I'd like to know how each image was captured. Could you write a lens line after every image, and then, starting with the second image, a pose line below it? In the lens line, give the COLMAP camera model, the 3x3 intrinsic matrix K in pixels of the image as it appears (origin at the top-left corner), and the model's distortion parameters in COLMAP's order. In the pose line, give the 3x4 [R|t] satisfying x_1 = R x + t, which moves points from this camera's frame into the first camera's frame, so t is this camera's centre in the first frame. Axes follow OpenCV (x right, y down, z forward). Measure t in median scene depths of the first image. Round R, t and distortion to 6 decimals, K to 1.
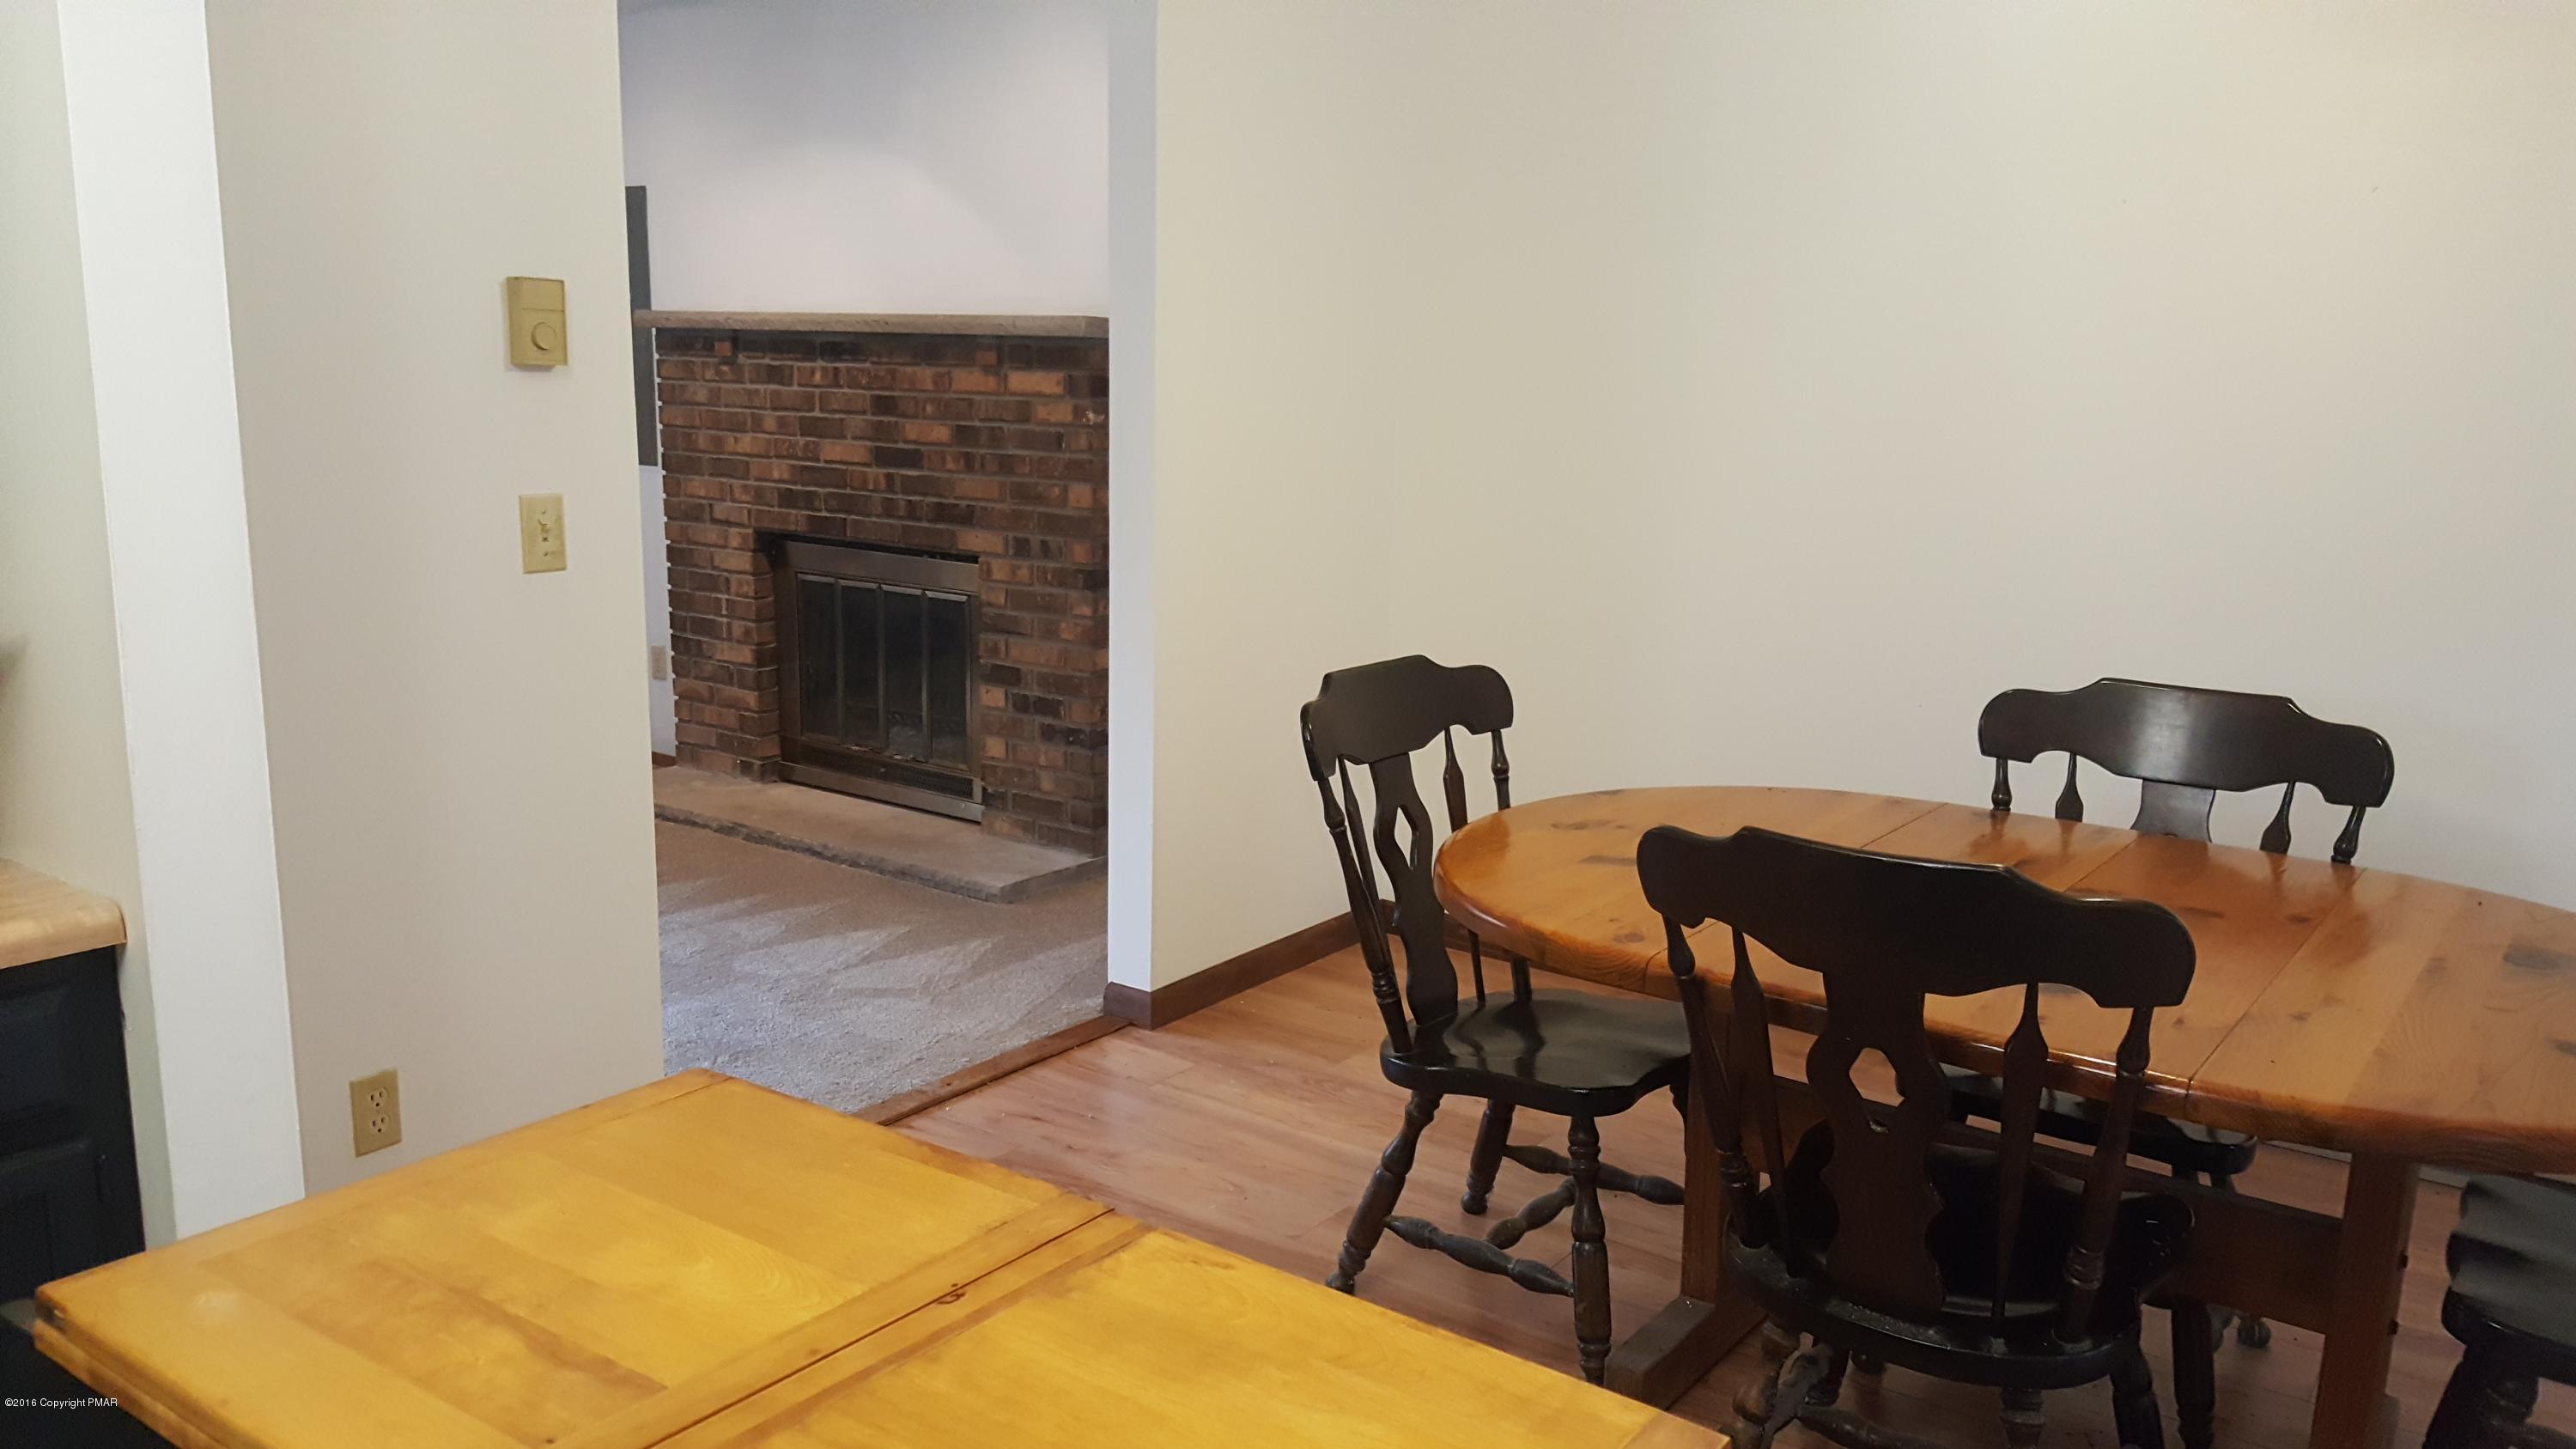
lens RADIAL K [[1911.7, 0, 1292.7], [0, 1911.7, 740.1], [0, 0, 1]] dist [0.122459, -0.199022]
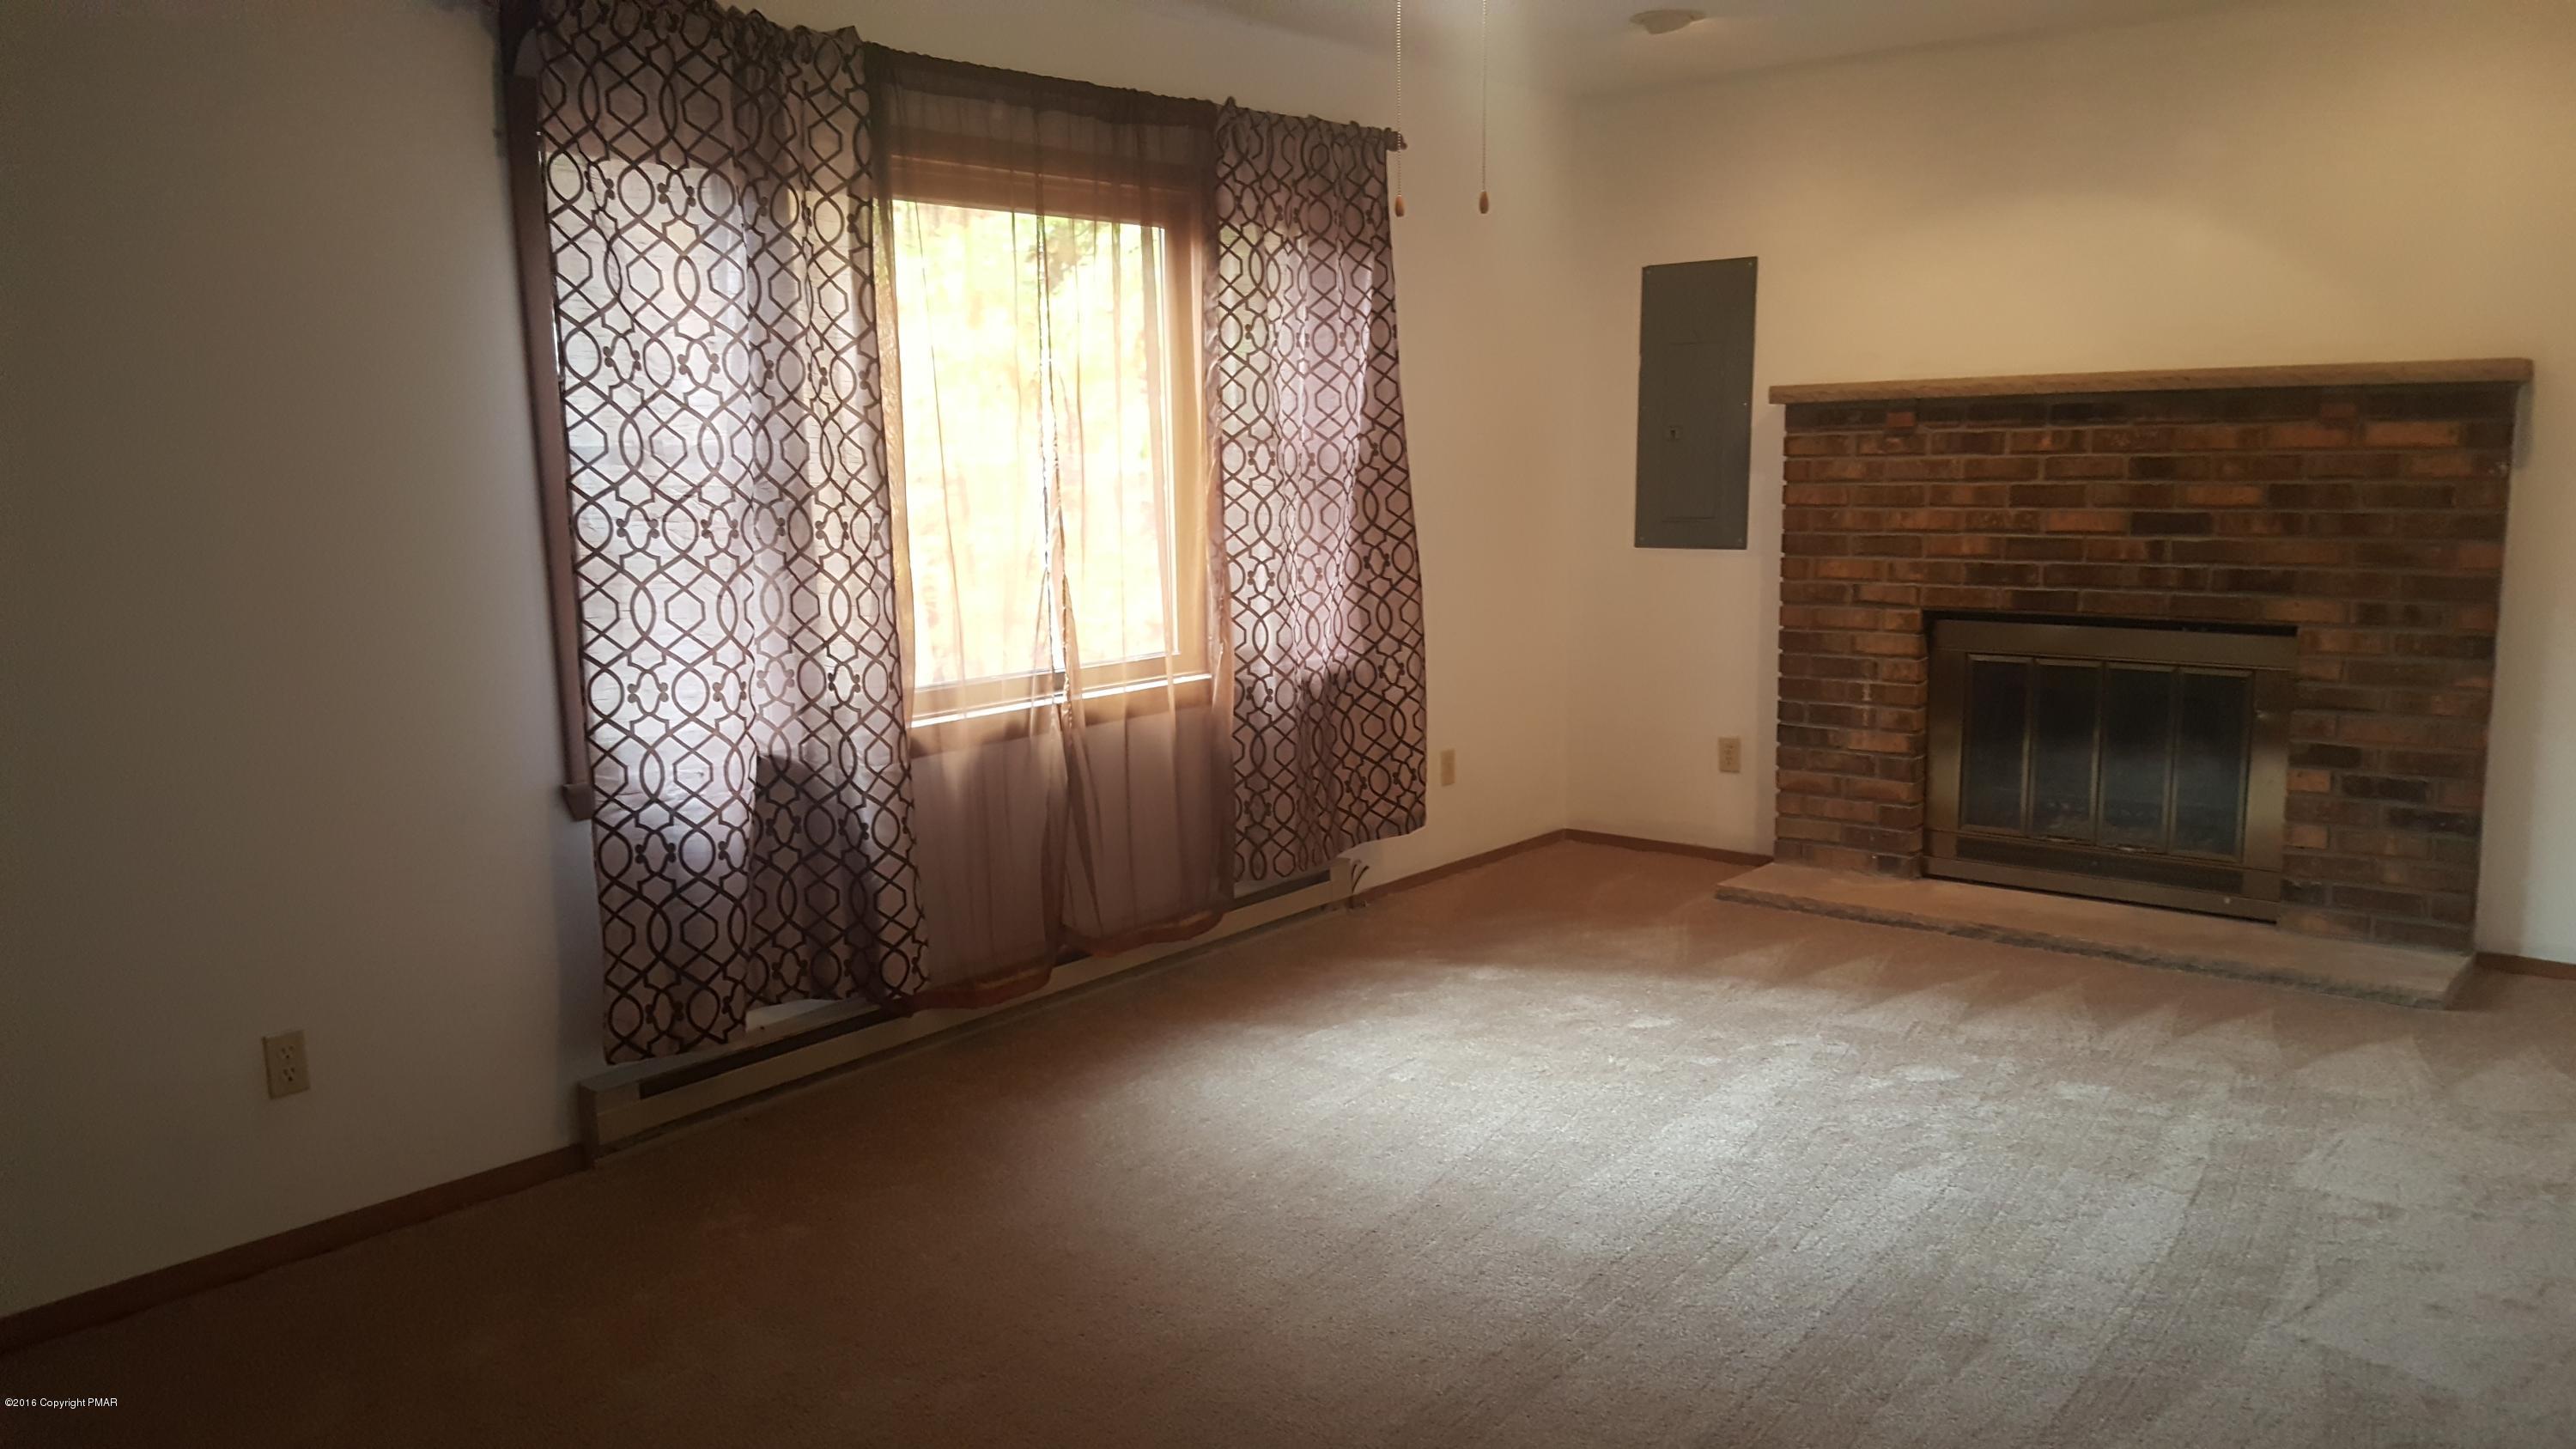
lens RADIAL K [[1911.7, 0, 1239.0], [0, 1911.7, 761.8], [0, 0, 1]] dist [0.122459, -0.199022]
pose [[0.996144, -0.027932, -0.083165, -0.603475], [0.025362, 0.999173, -0.031797, -0.015342], [0.083985, 0.029565, 0.996028, 0.041017]]
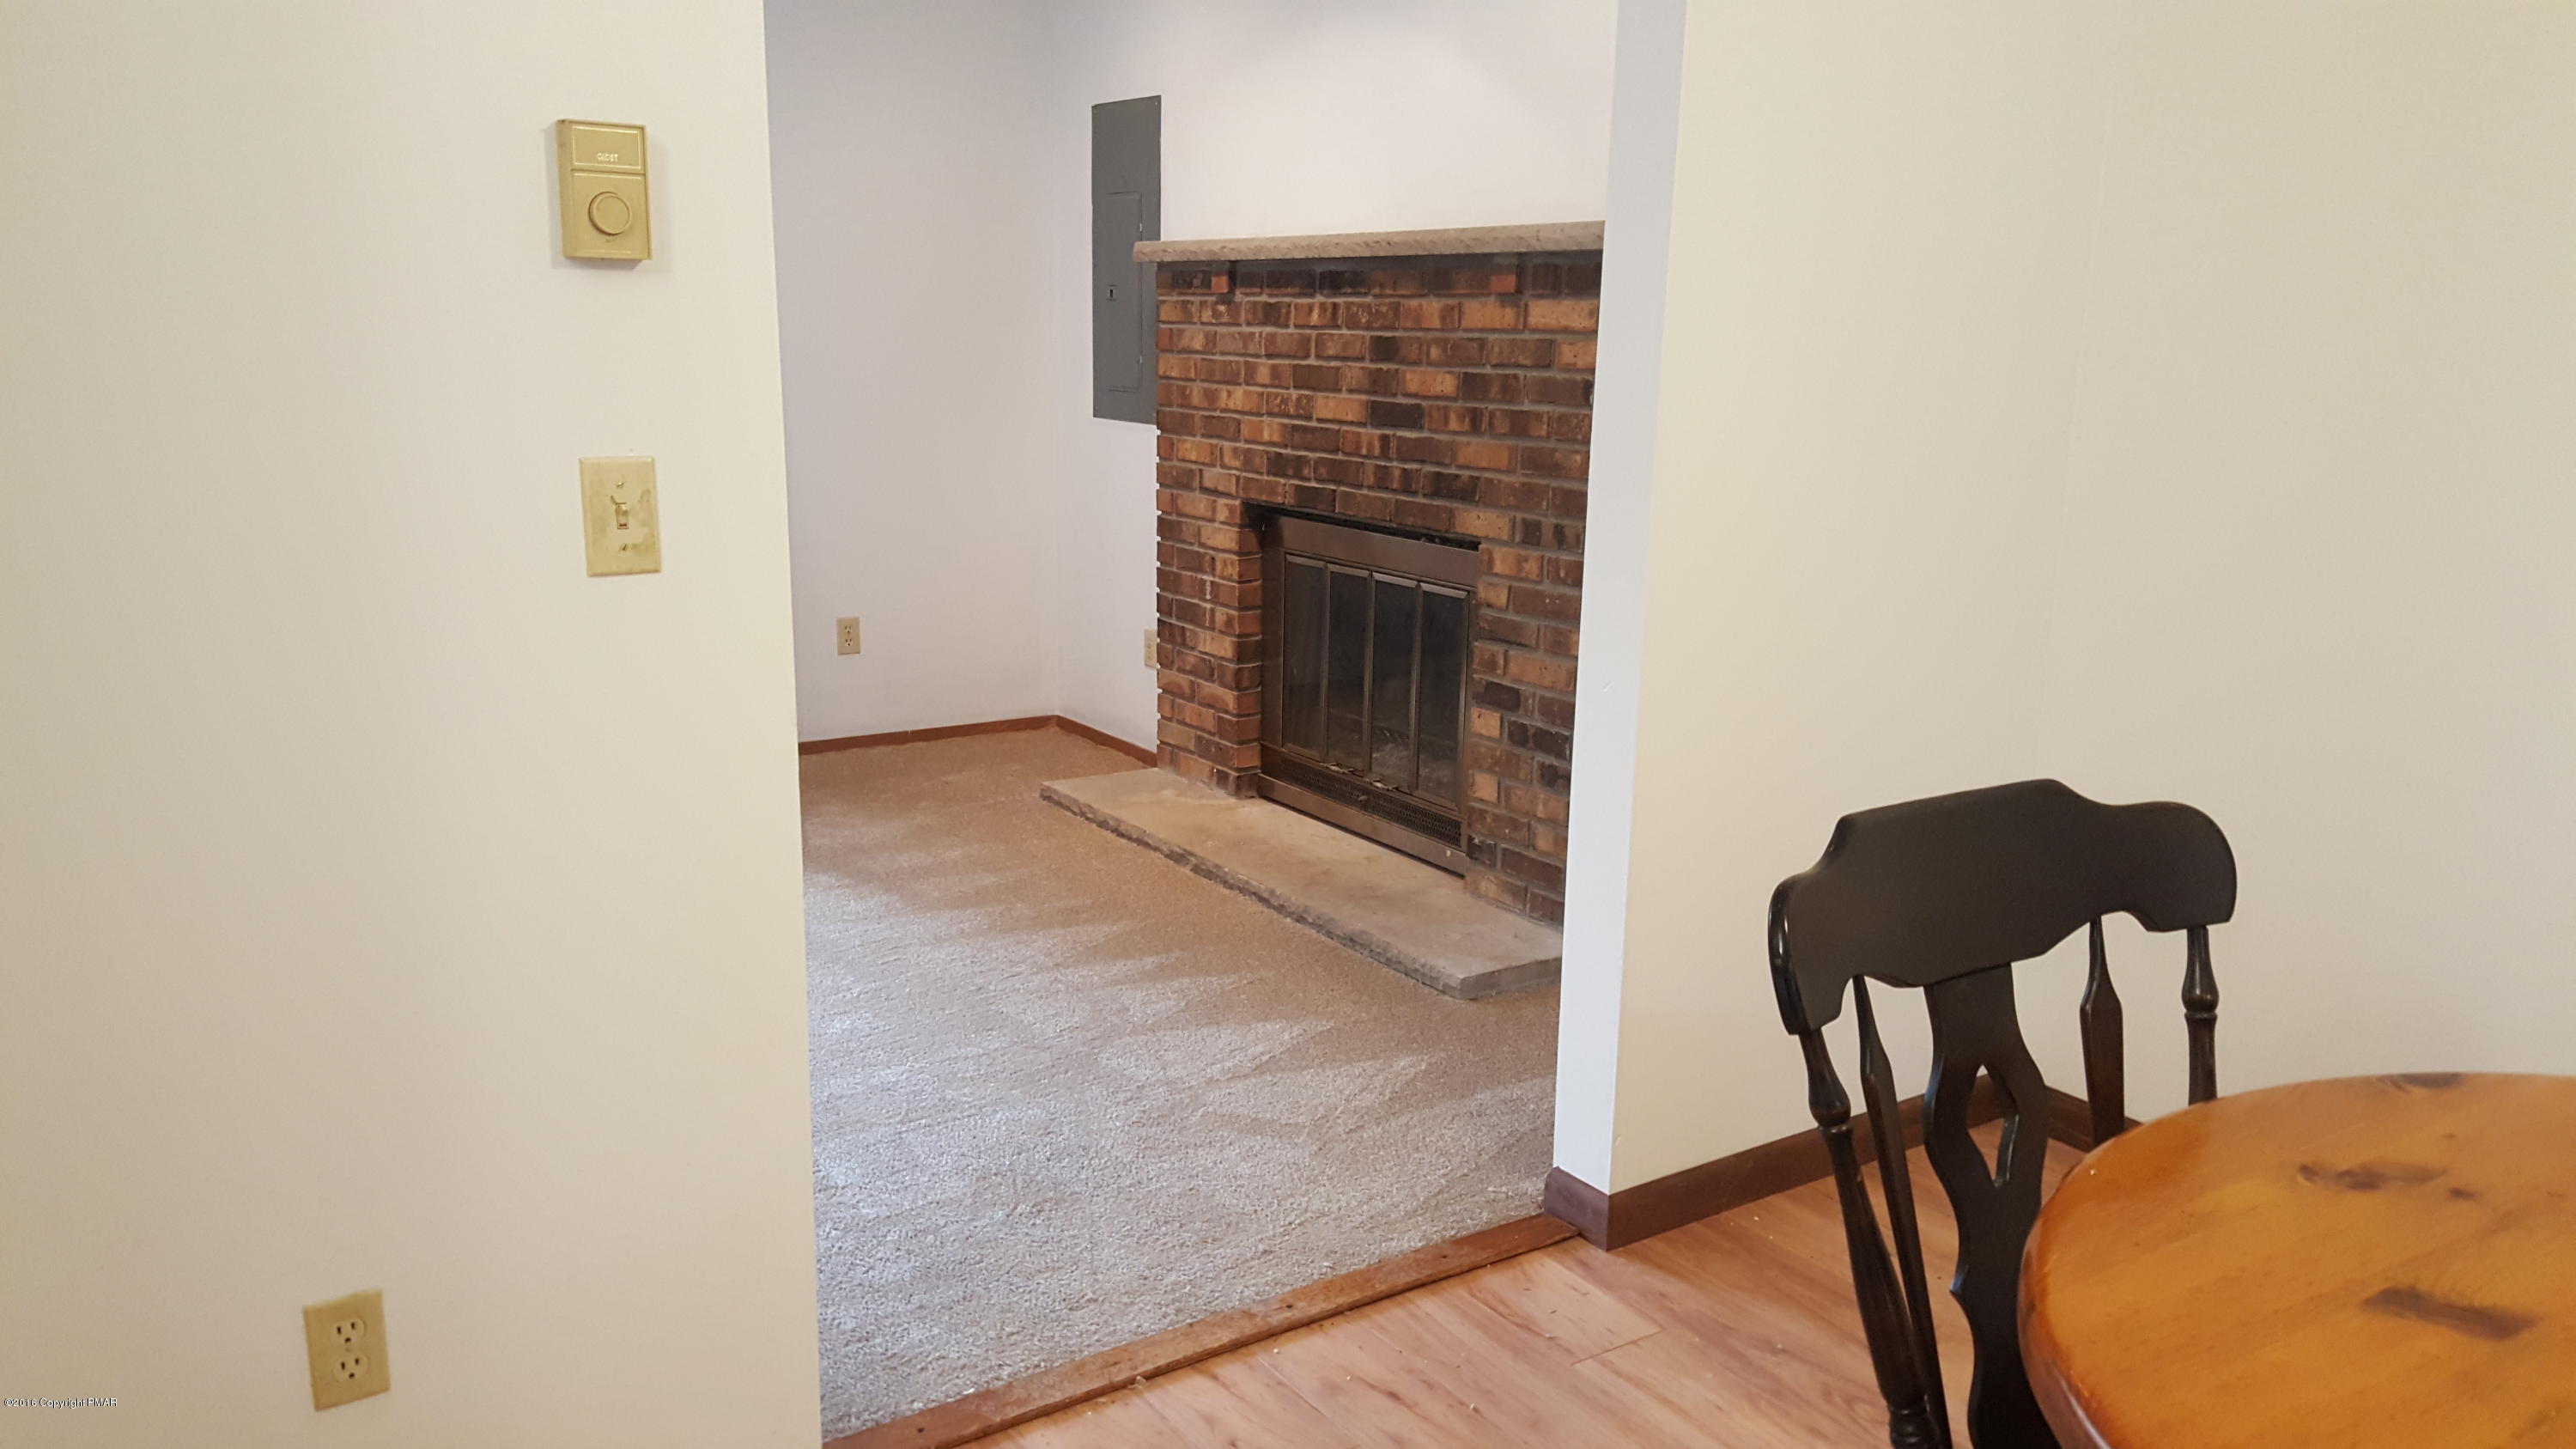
lens RADIAL K [[1911.7, 0, 1238.3], [0, 1911.7, 749.2], [0, 0, 1]] dist [0.122459, -0.199022]
pose [[0.932226, 0.072662, -0.354507, 0.027693], [-0.064208, 0.997302, 0.035568, -0.034298], [0.356135, -0.010395, 0.934377, 0.242697]]
